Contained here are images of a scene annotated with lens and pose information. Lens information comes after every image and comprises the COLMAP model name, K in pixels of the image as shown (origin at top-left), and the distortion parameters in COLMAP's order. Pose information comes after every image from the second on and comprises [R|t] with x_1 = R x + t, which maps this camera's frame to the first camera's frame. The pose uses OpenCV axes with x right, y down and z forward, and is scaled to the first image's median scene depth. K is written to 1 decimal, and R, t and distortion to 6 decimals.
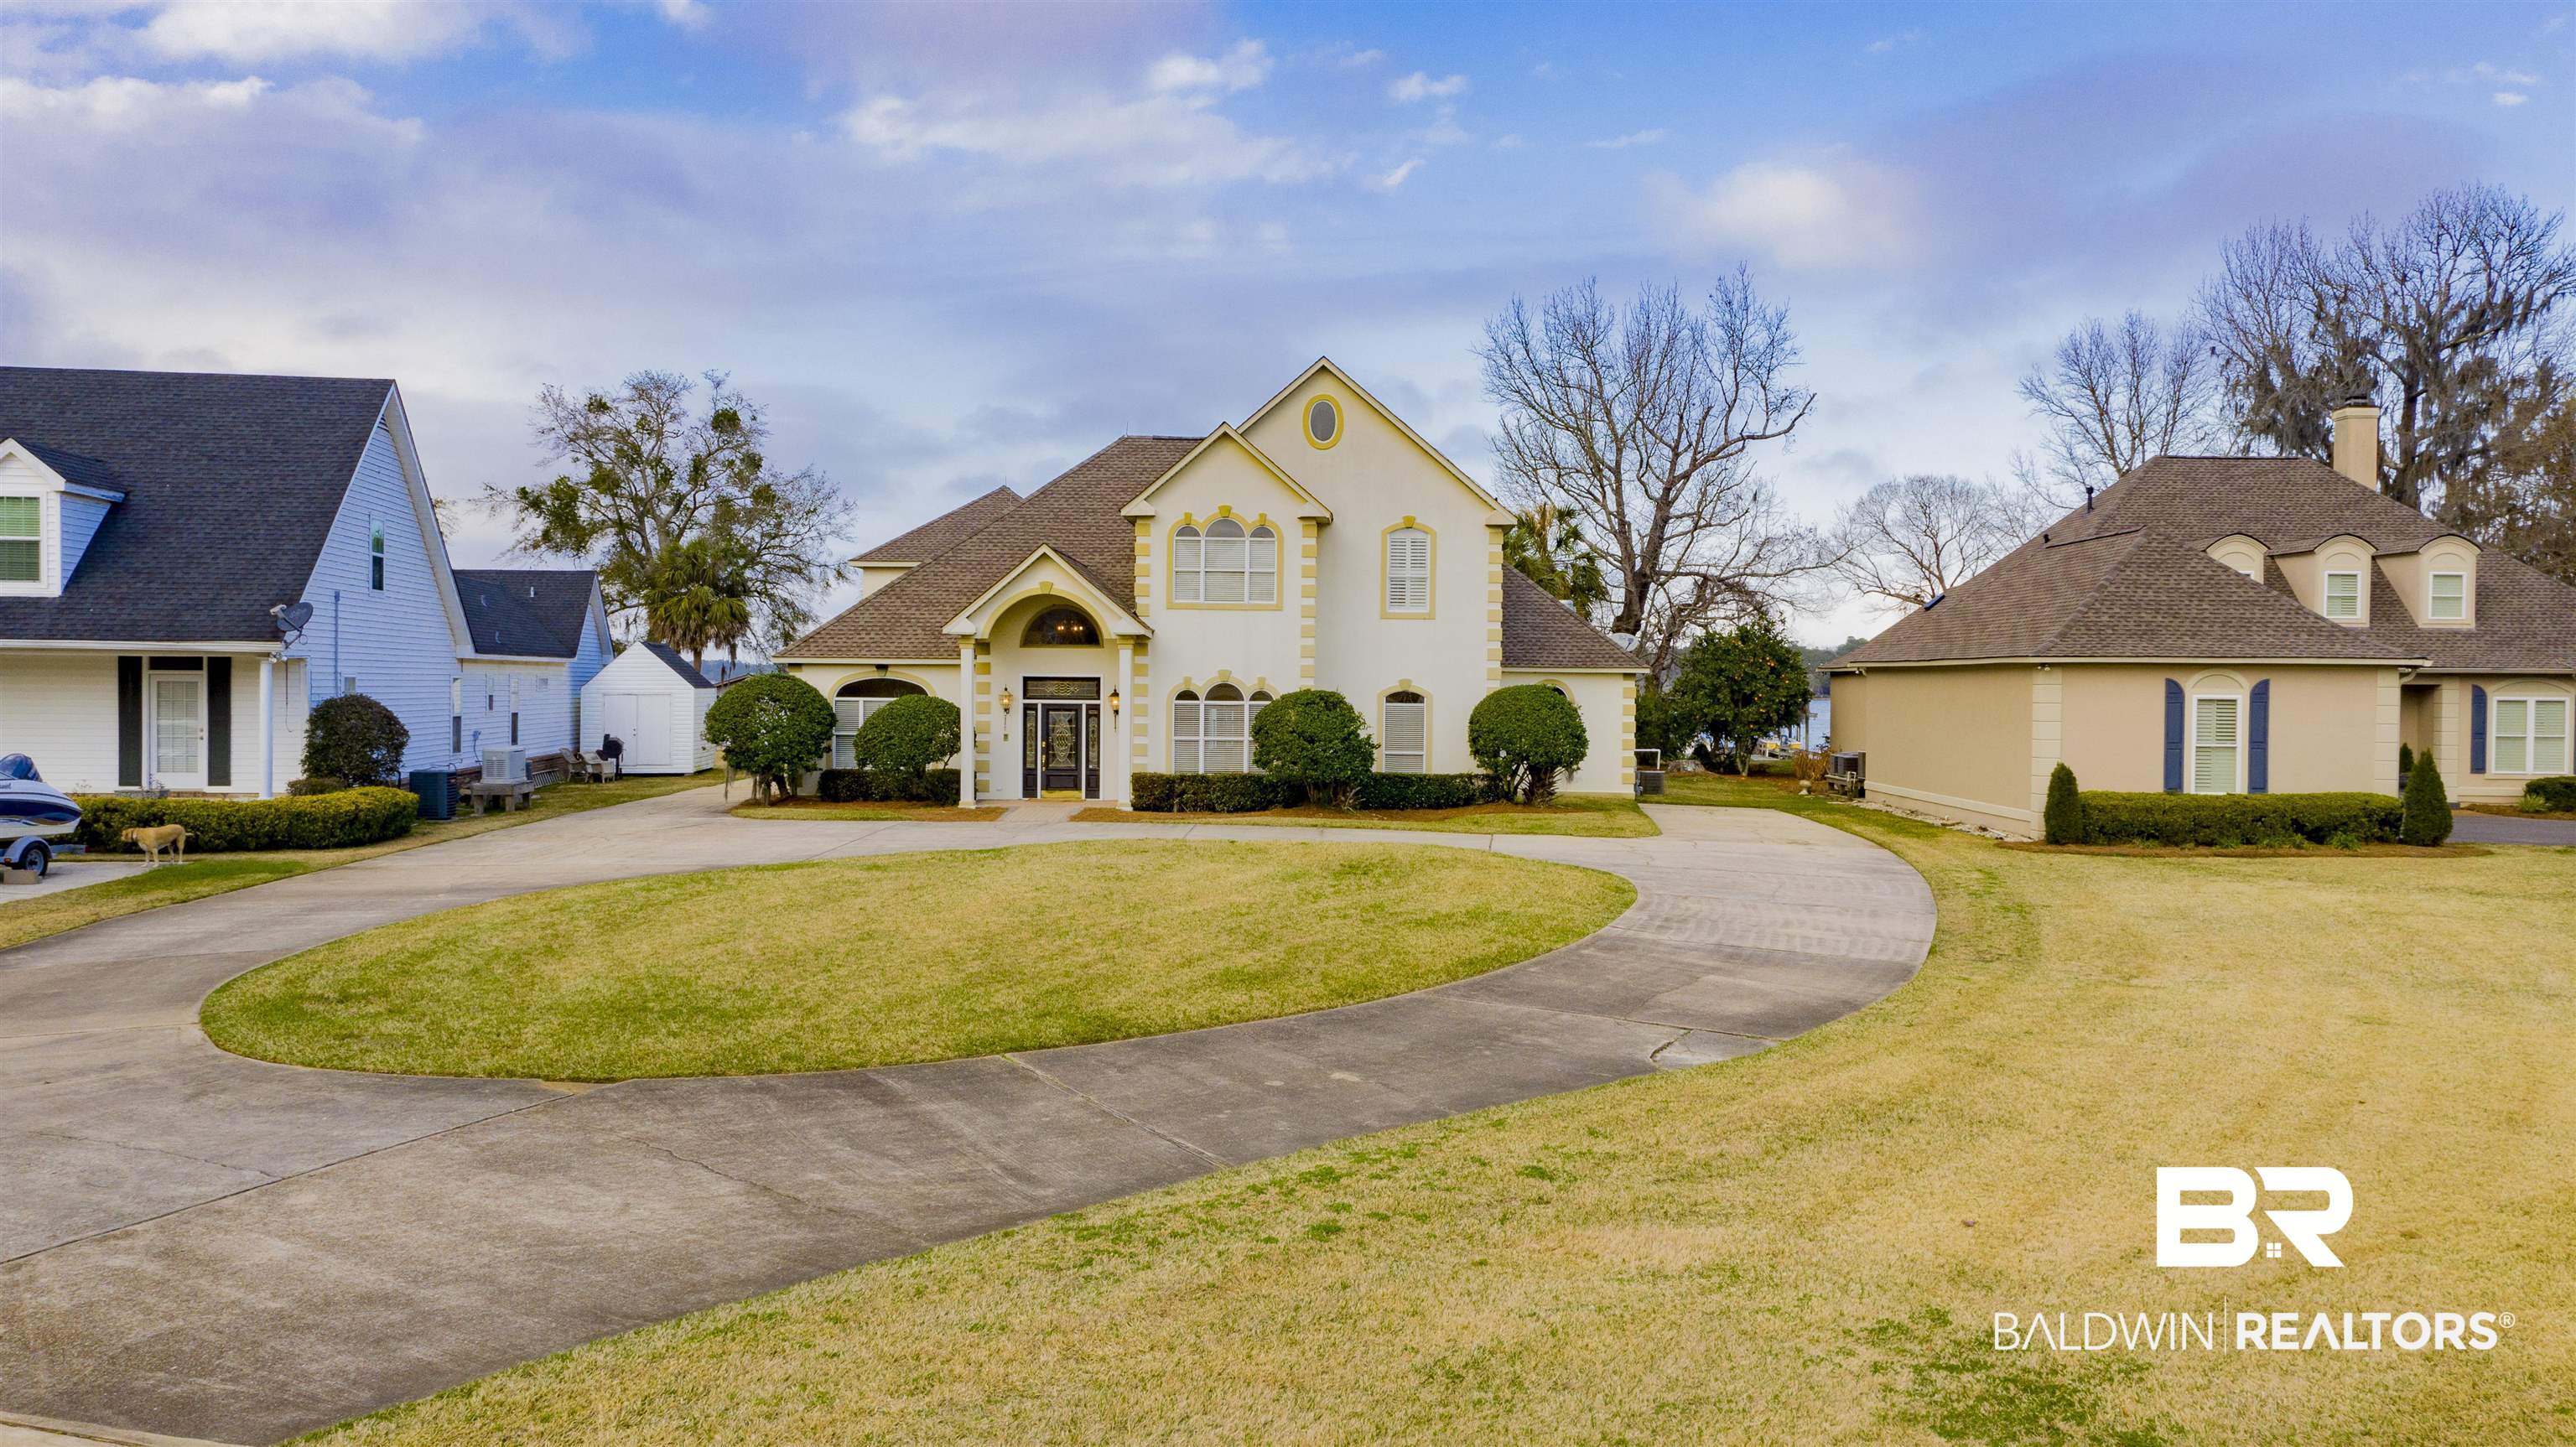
lens RADIAL K [[2131.7, 0, 1288.0], [0, 2131.7, 723.5], [0, 0, 1]] dist [-0.004168, 0.094725]
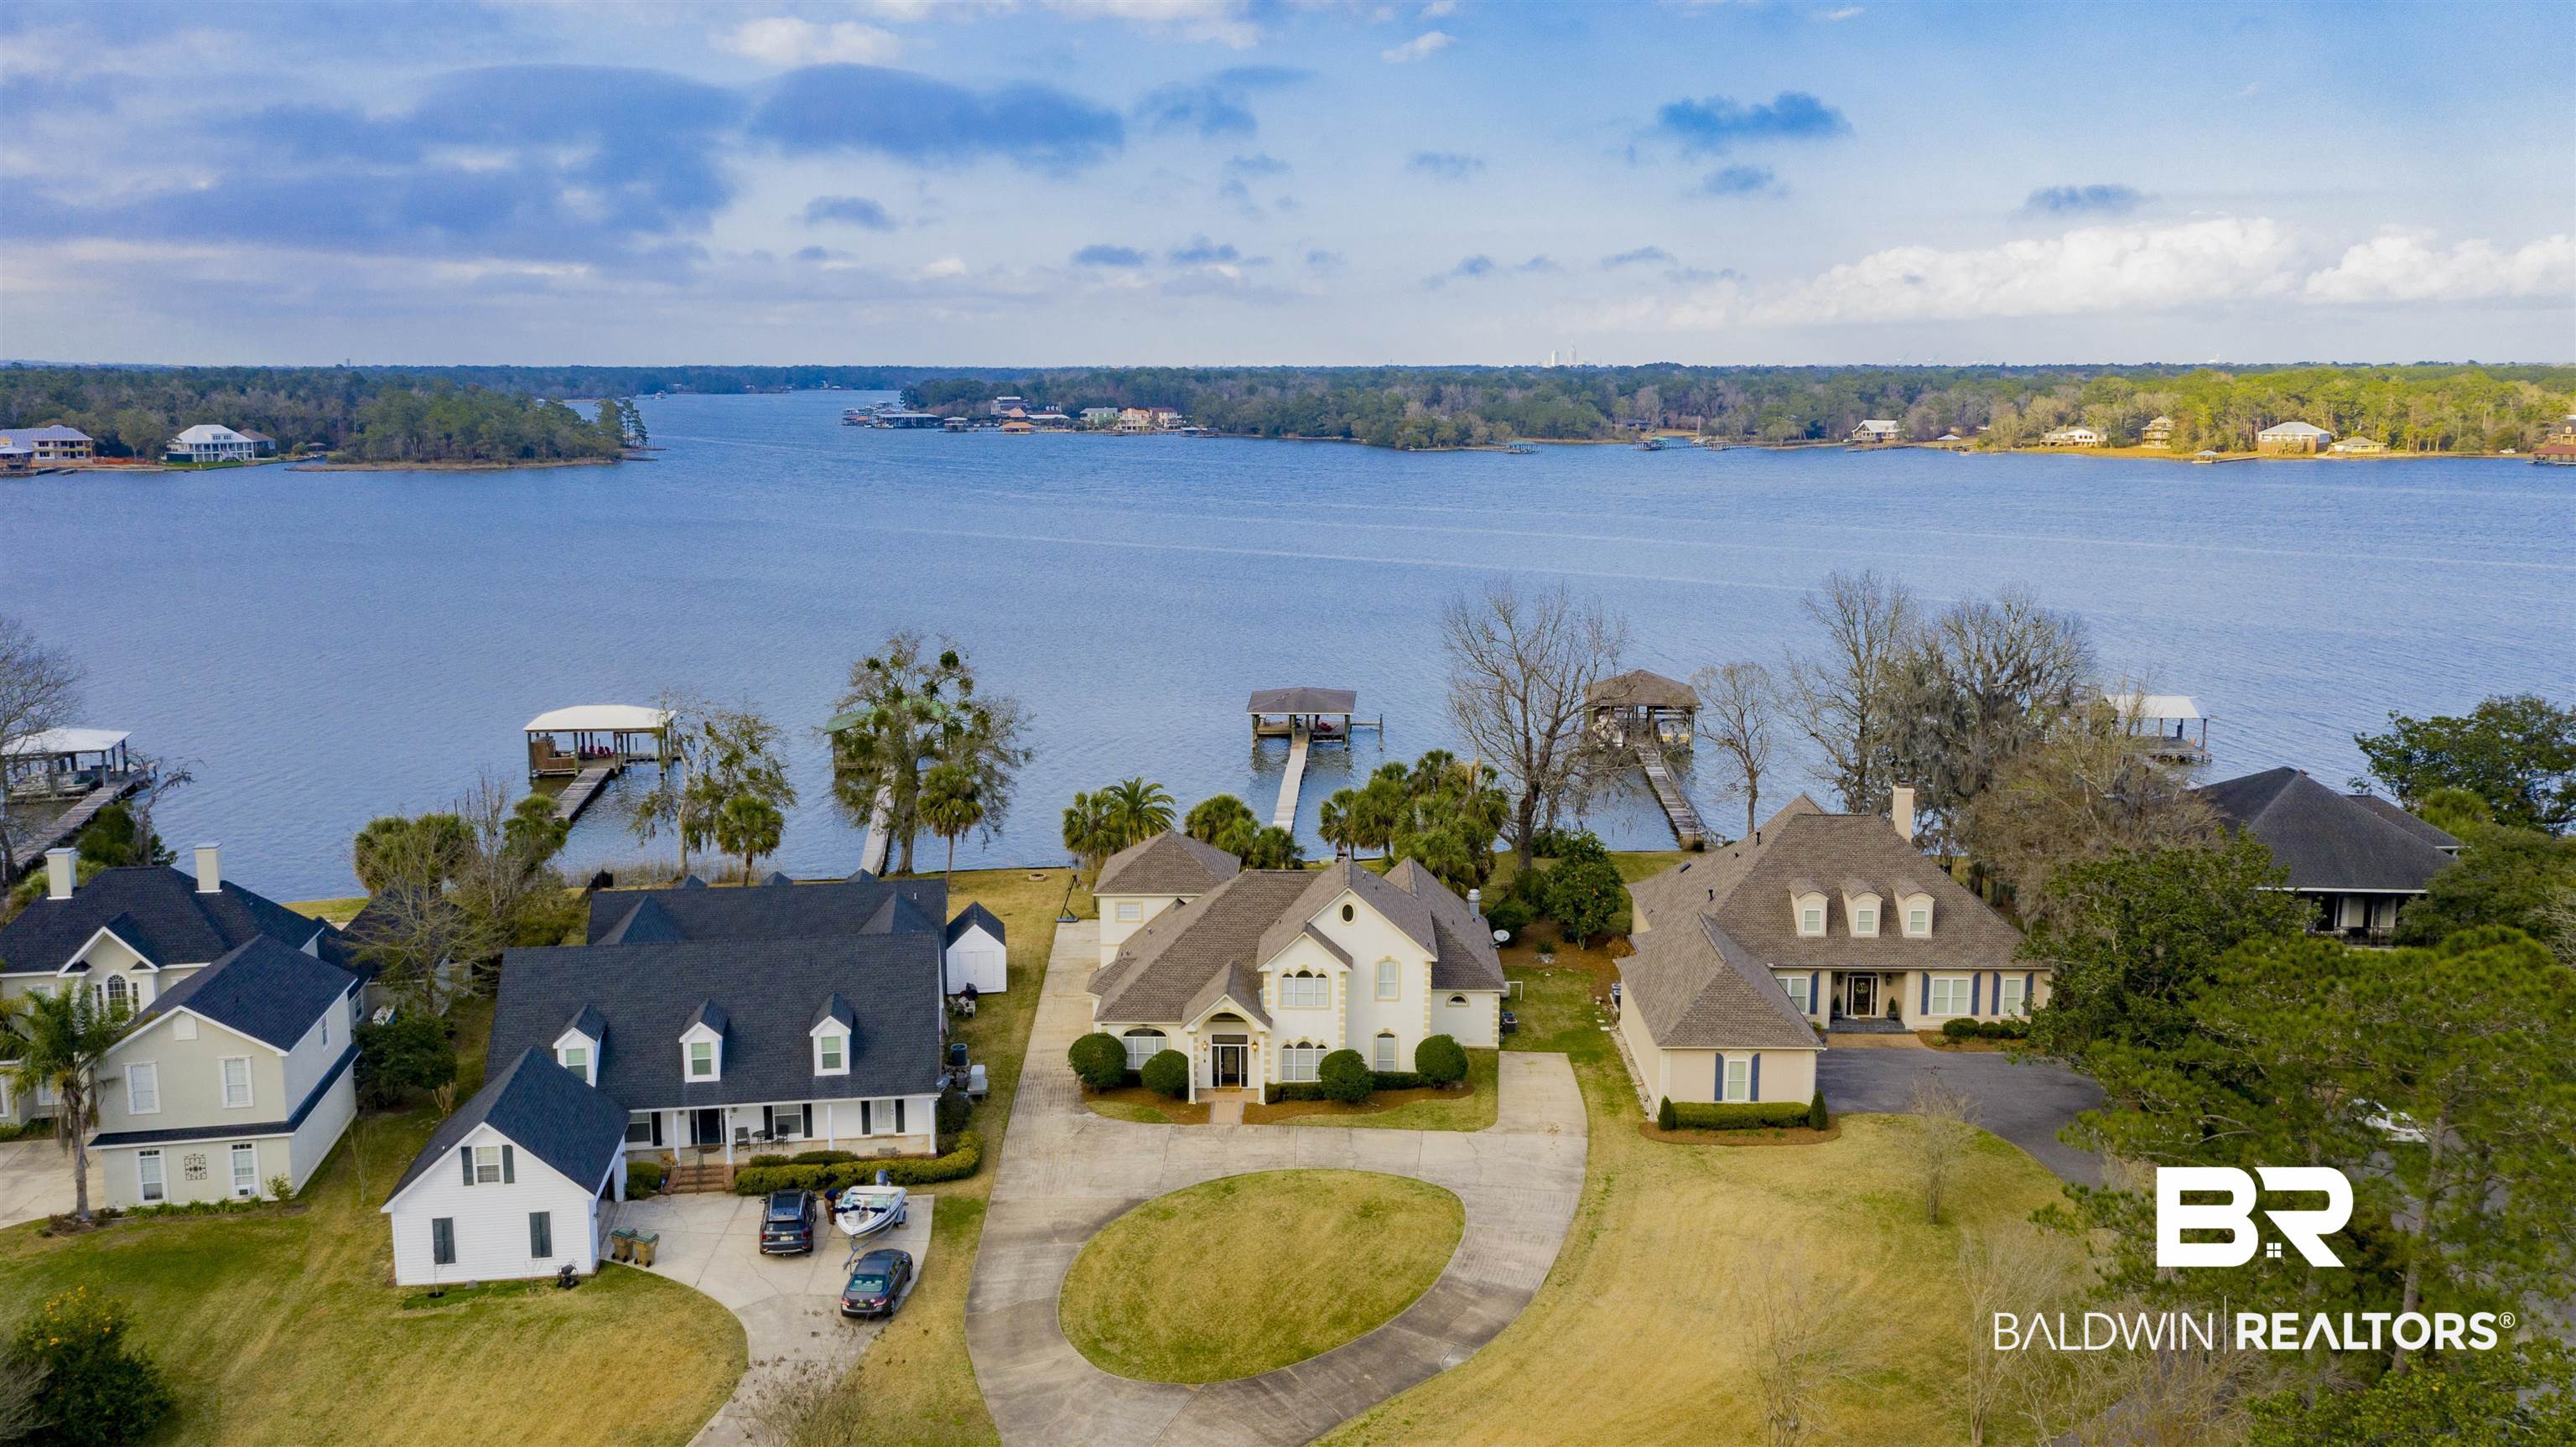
lens RADIAL K [[2149.0, 0, 1288.0], [0, 2149.0, 723.5], [0, 0, 1]] dist [-0.003567, 0.073608]
pose [[0.999927, -0.011993, 0.001377, -0.044479], [0.011700, 0.990904, 0.134058, -0.619211], [-0.002972, -0.134032, 0.990973, -1.119856]]
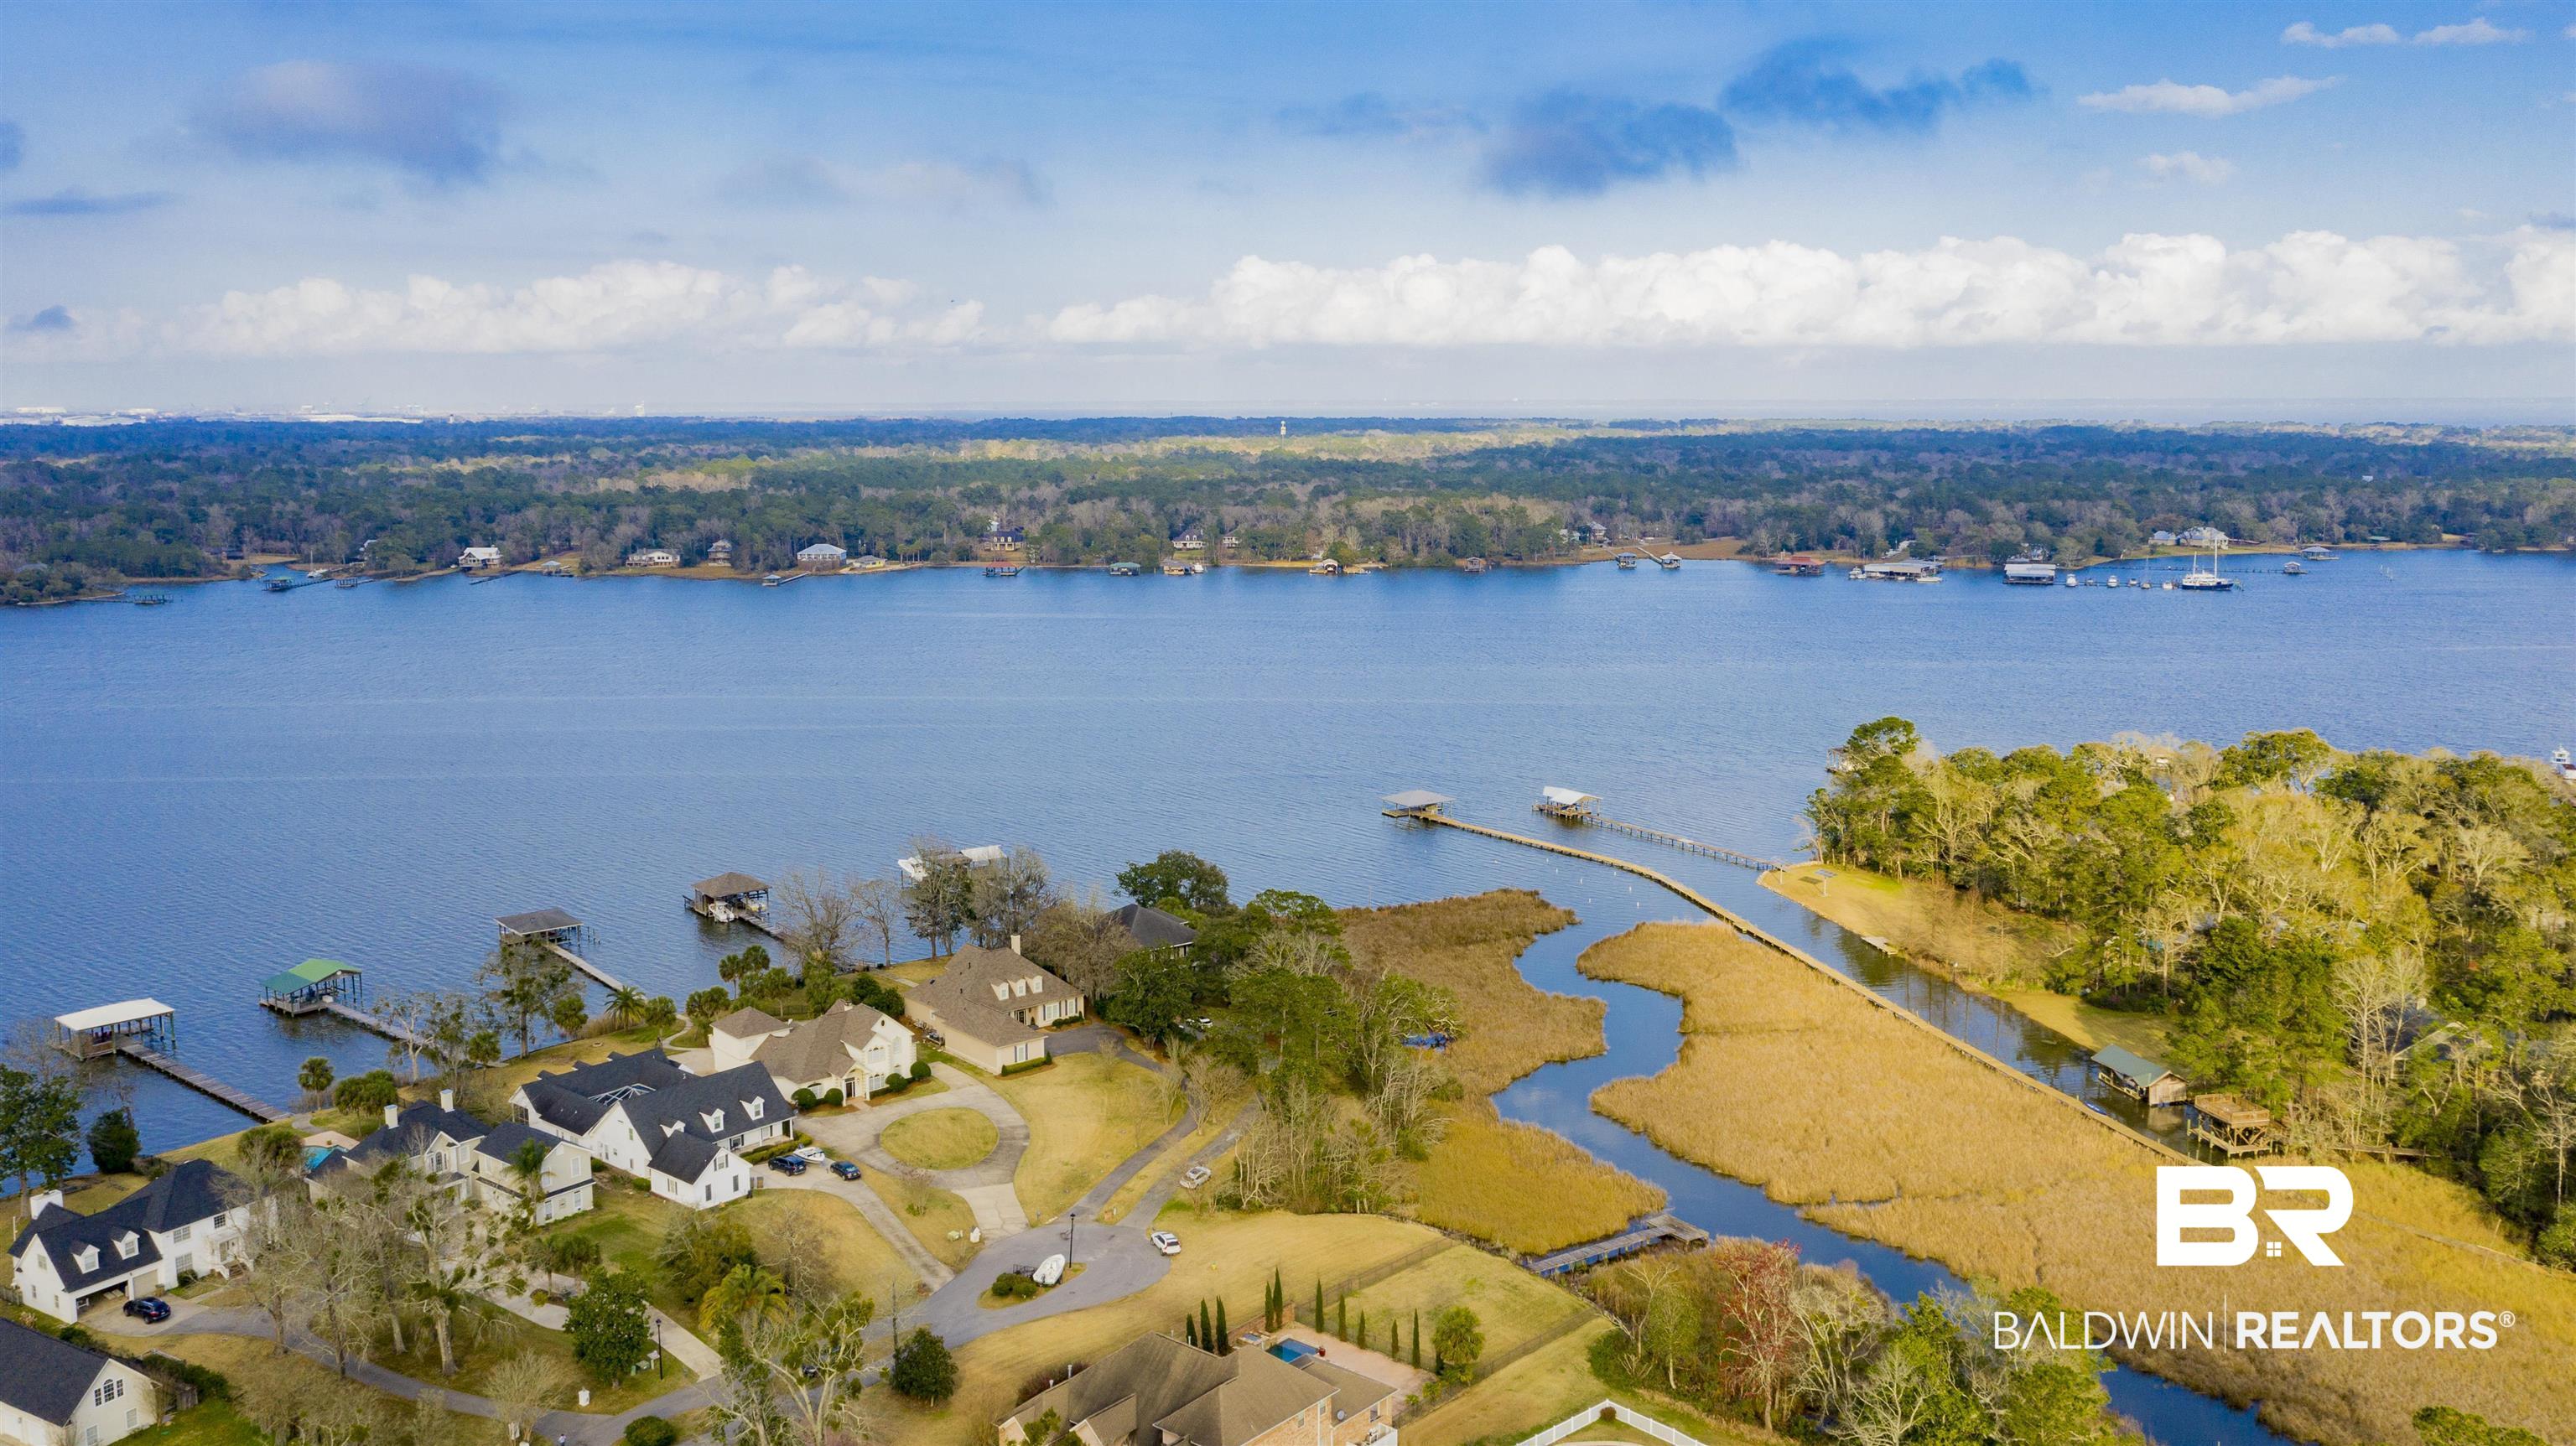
lens RADIAL K [[2148.9, 0, 1288.0], [0, 2148.9, 723.0], [0, 0, 1]] dist [-0.003567, 0.073608]
pose [[0.759308, -0.121584, 0.639272, -2.777012], [0.037605, 0.988947, 0.143423, -1.742926], [-0.649644, -0.084863, 0.755487, -4.051963]]
